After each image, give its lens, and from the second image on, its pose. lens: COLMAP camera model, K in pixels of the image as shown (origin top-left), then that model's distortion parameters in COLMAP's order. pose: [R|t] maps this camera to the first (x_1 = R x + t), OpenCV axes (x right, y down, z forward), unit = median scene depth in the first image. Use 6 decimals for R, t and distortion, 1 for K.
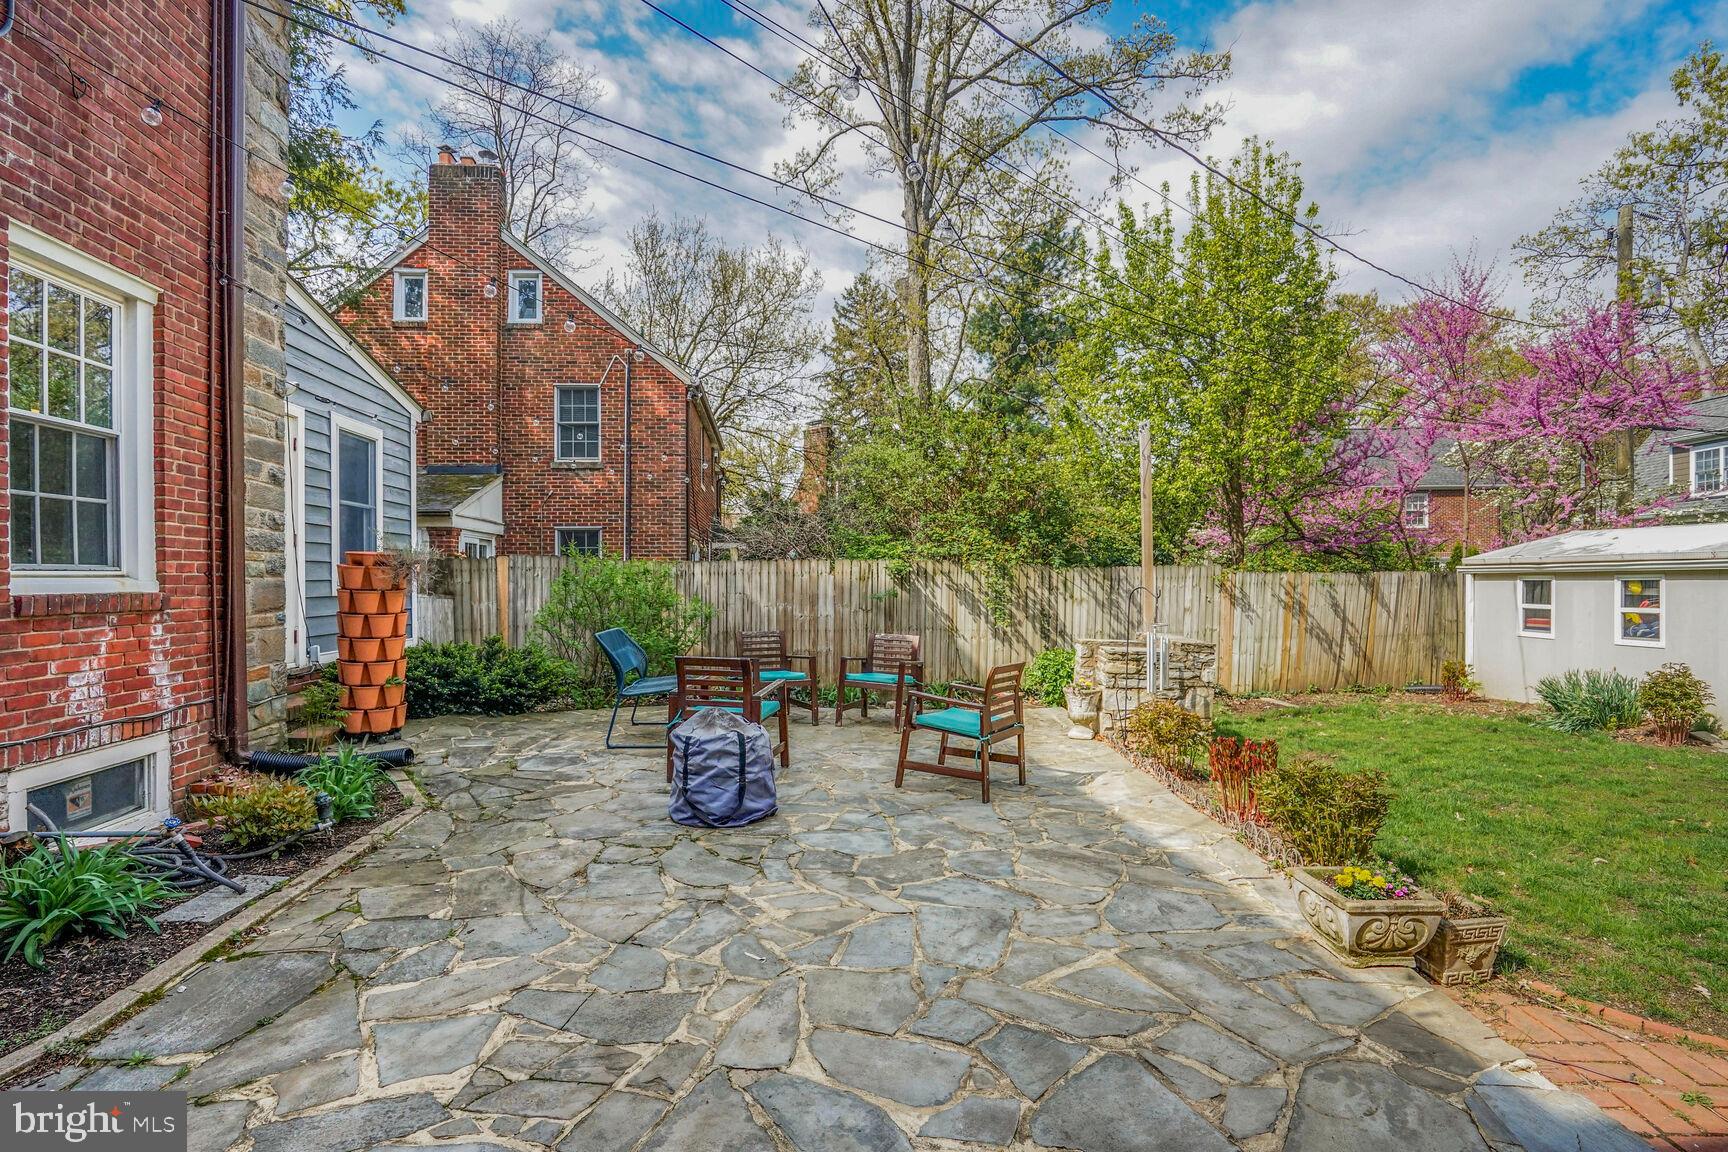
lens RADIAL K [[853.8, 0, 839.9], [0, 853.8, 575.7], [0, 0, 1]] dist [-0.055964, 0.022097]
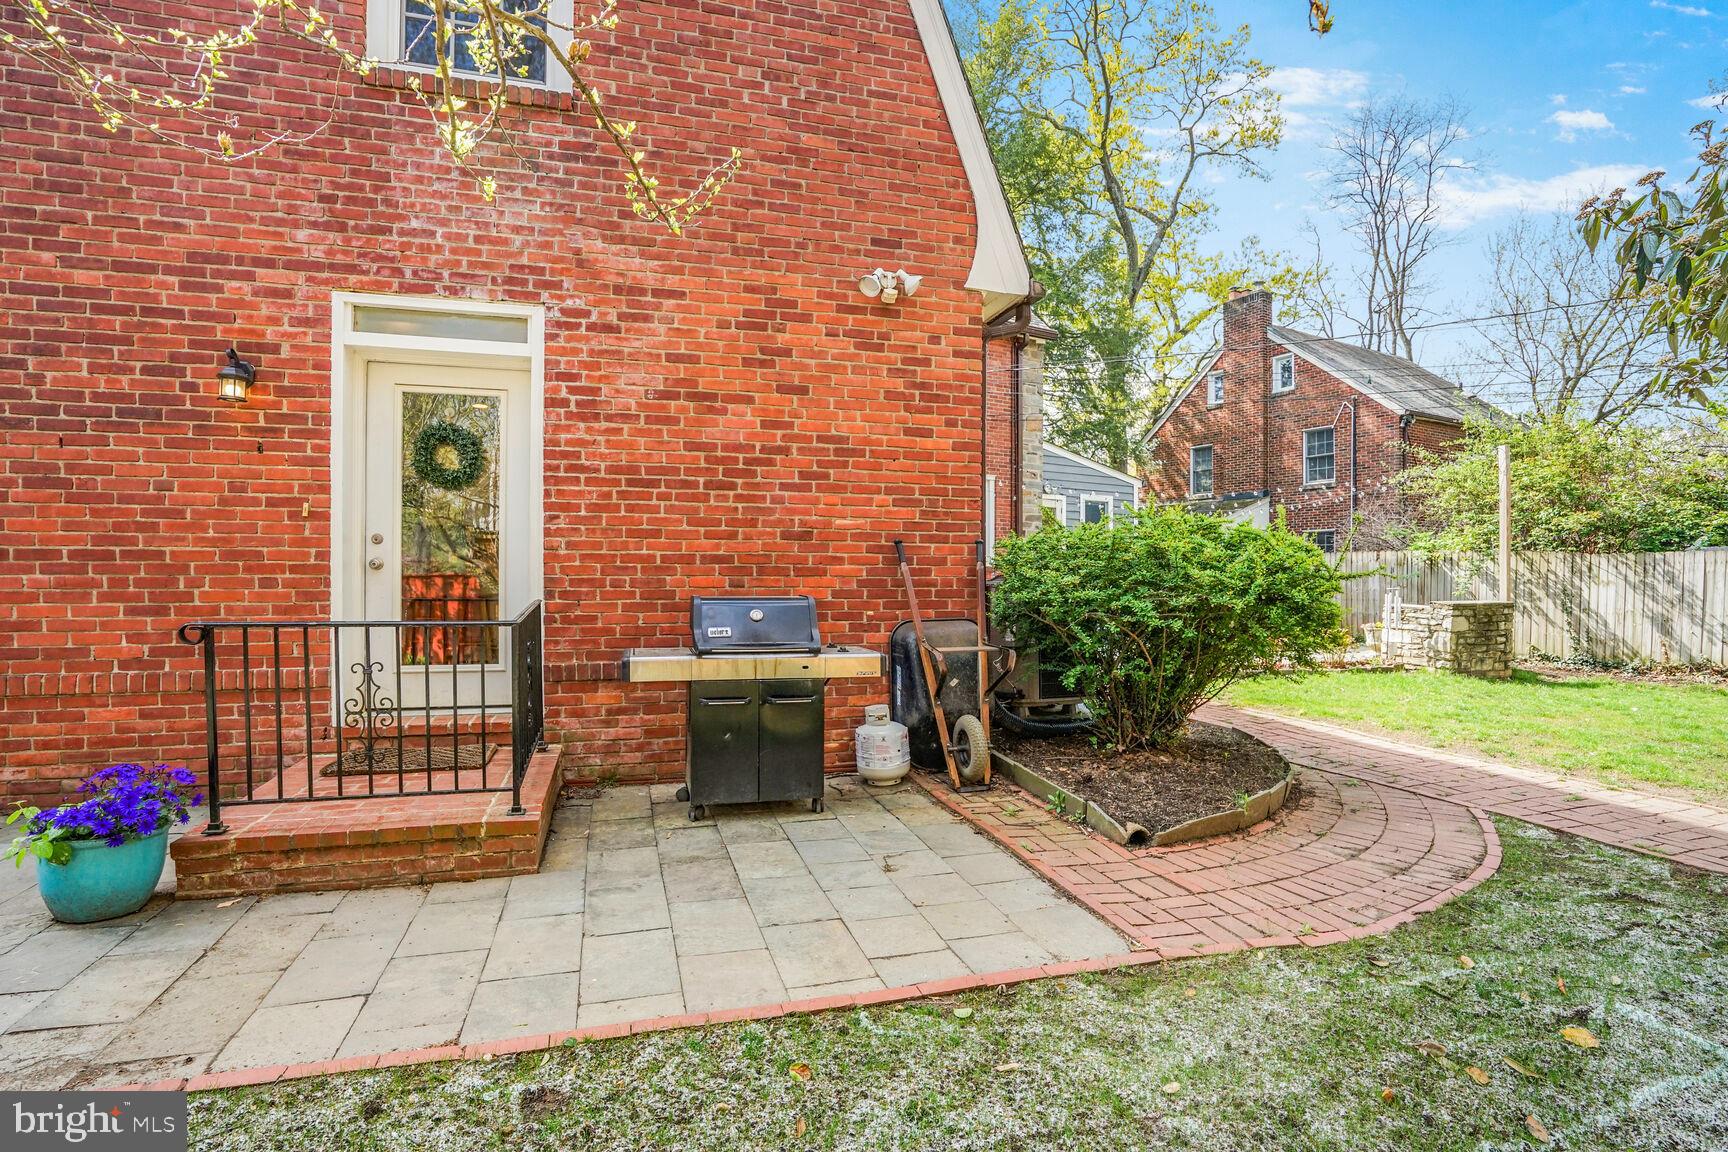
lens RADIAL K [[821.4, 0, 866.4], [0, 821.4, 591.2], [0, 0, 1]] dist [-0.057205, 0.031286]
pose [[0.439115, 0.020513, -0.898197, 0.812873], [0.001967, 0.999715, 0.023793, 0.014104], [0.898429, -0.012214, 0.438949, -0.369082]]
